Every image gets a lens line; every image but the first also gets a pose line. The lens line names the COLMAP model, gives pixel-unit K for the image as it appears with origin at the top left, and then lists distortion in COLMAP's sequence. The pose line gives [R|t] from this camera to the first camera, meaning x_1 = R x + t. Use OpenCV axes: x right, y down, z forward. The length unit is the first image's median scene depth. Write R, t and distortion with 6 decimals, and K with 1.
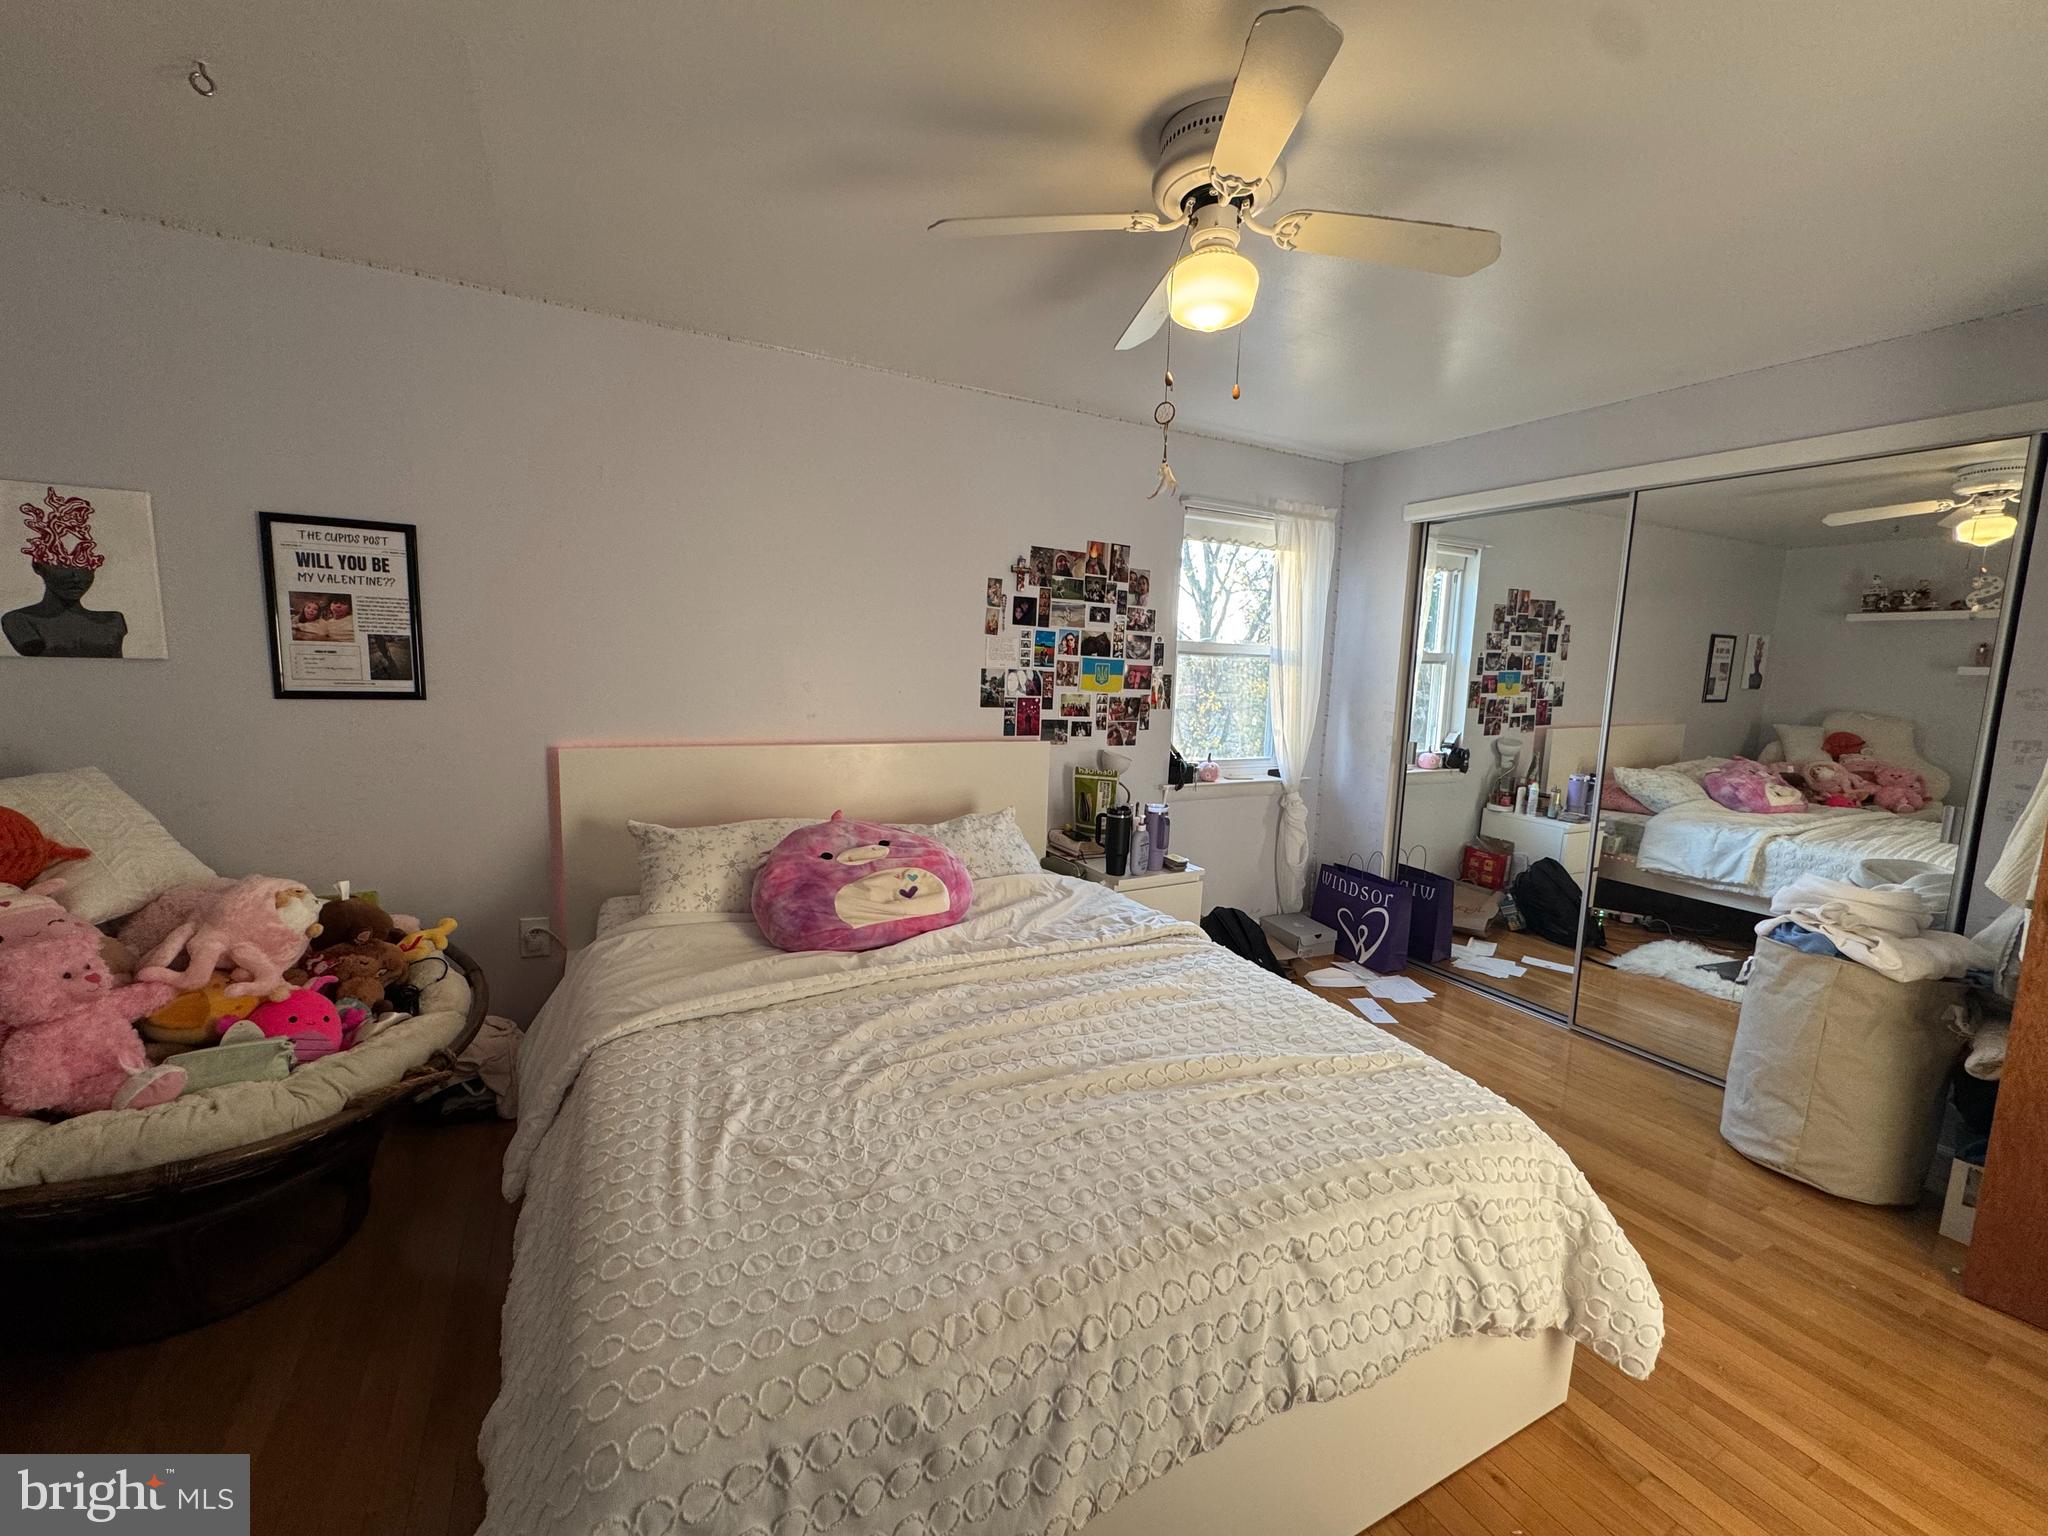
lens RADIAL K [[824.2, 0, 1024.8], [0, 824.2, 773.5], [0, 0, 1]] dist [-0.002140, -0.000144]
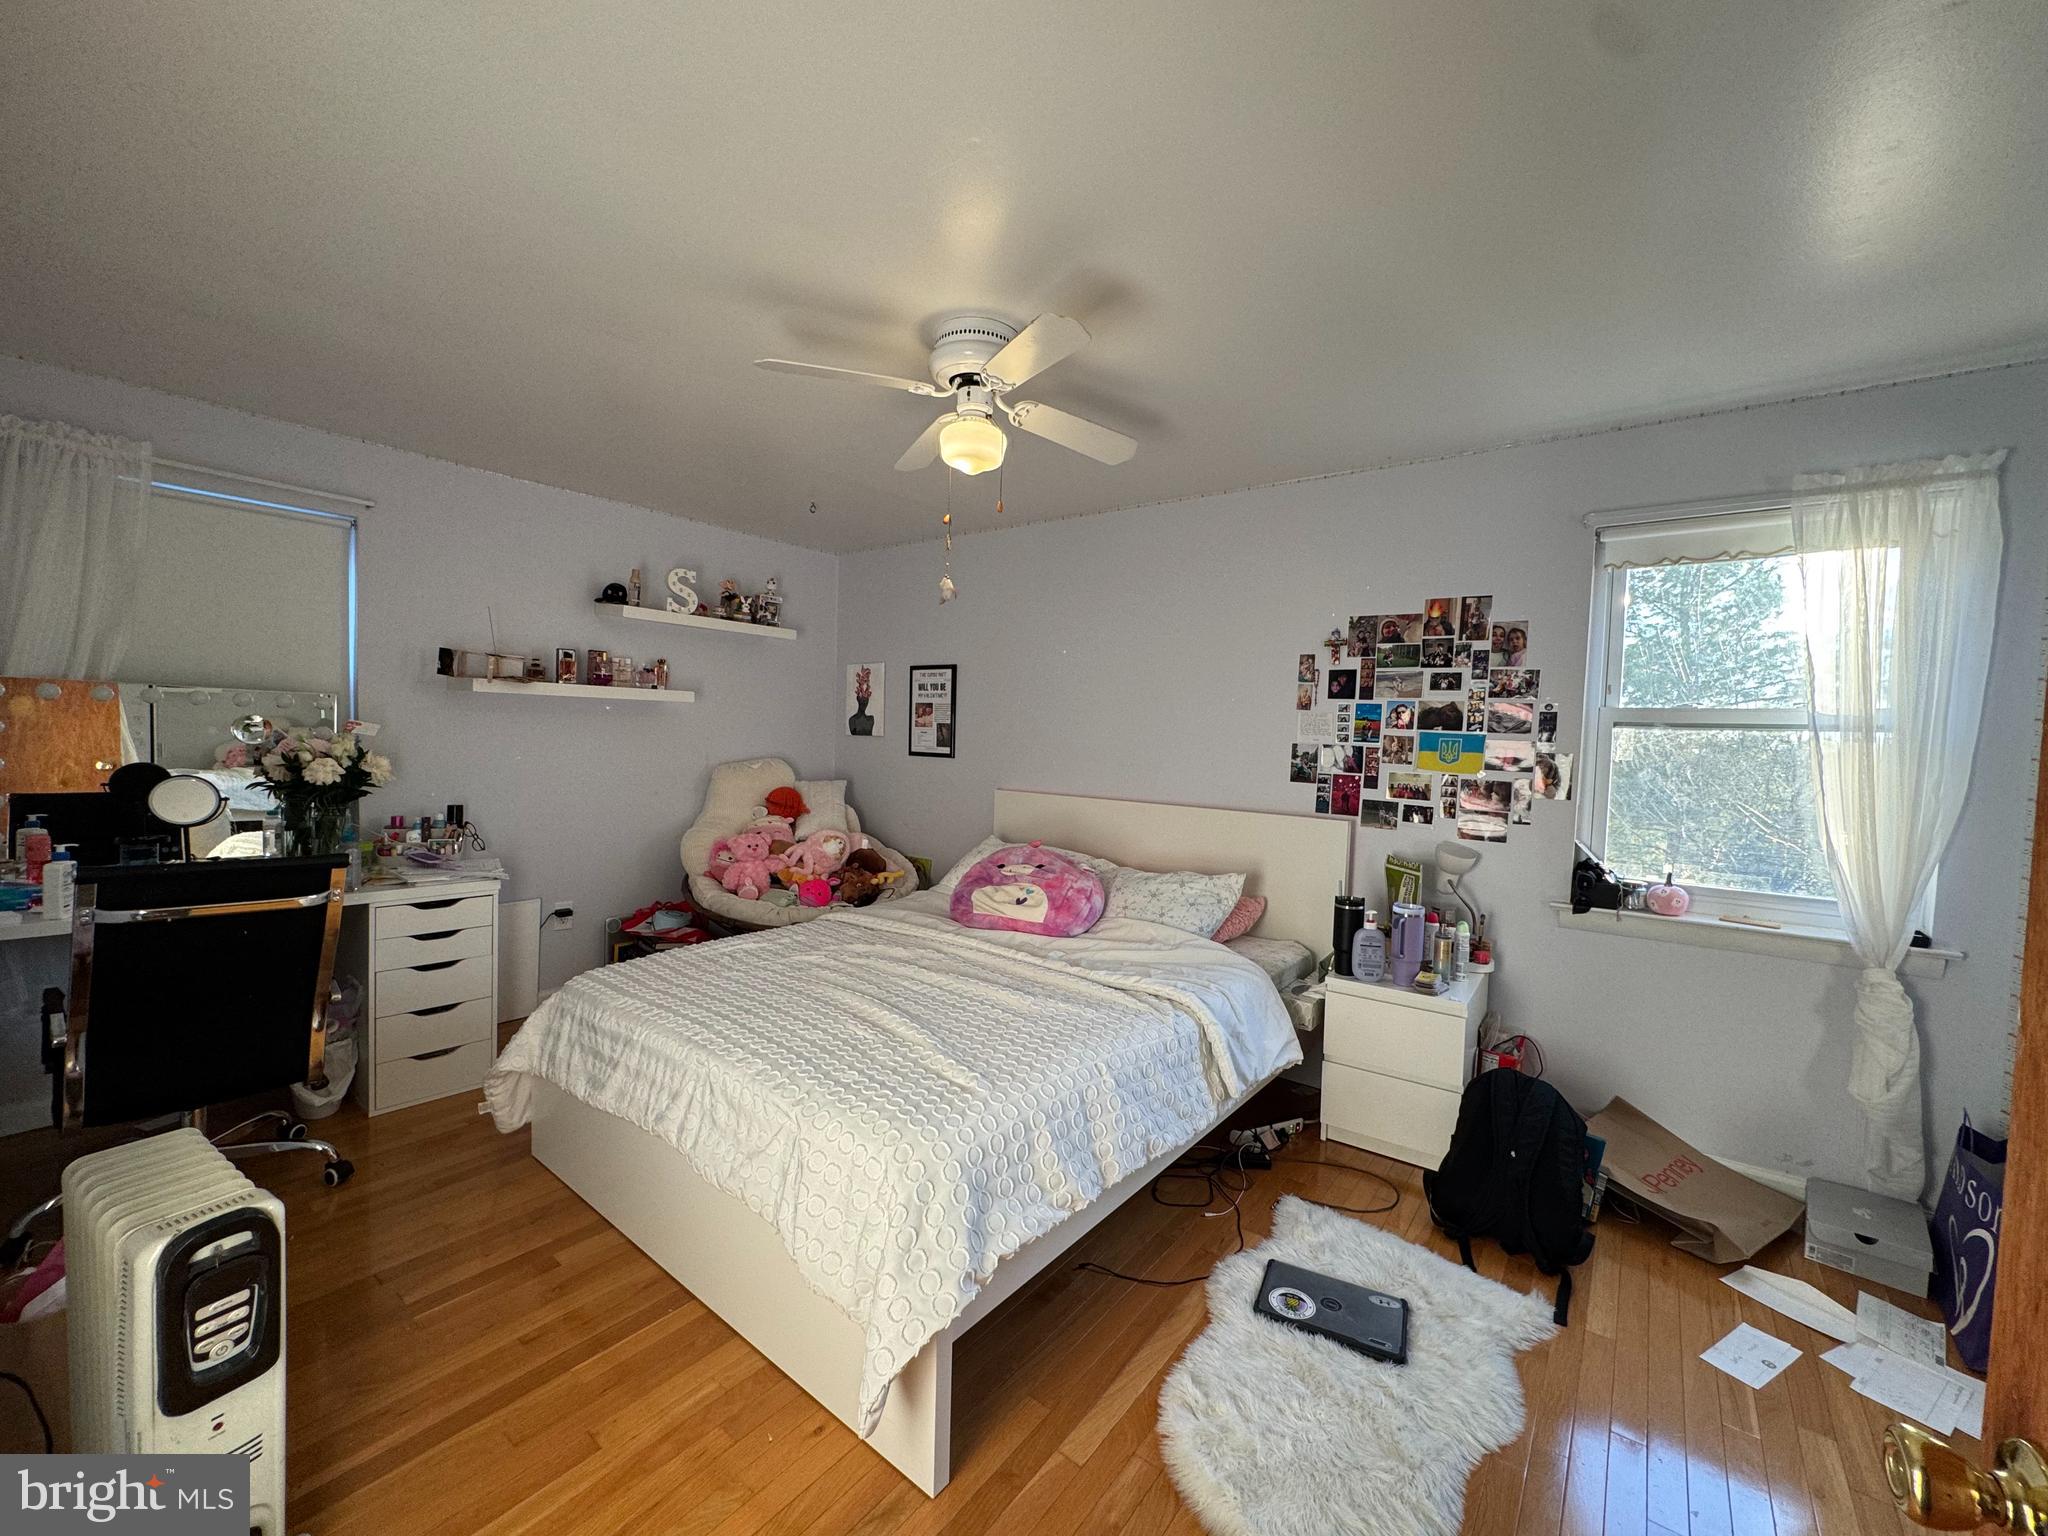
lens RADIAL K [[824.2, 0, 1018.3], [0, 824.2, 773.3], [0, 0, 1]] dist [-0.002140, -0.000144]
pose [[0.407356, 0.025434, -0.912915, 0.704718], [-0.138555, 0.989762, -0.034250, -0.009574], [0.902698, 0.140440, 0.406709, 0.278047]]
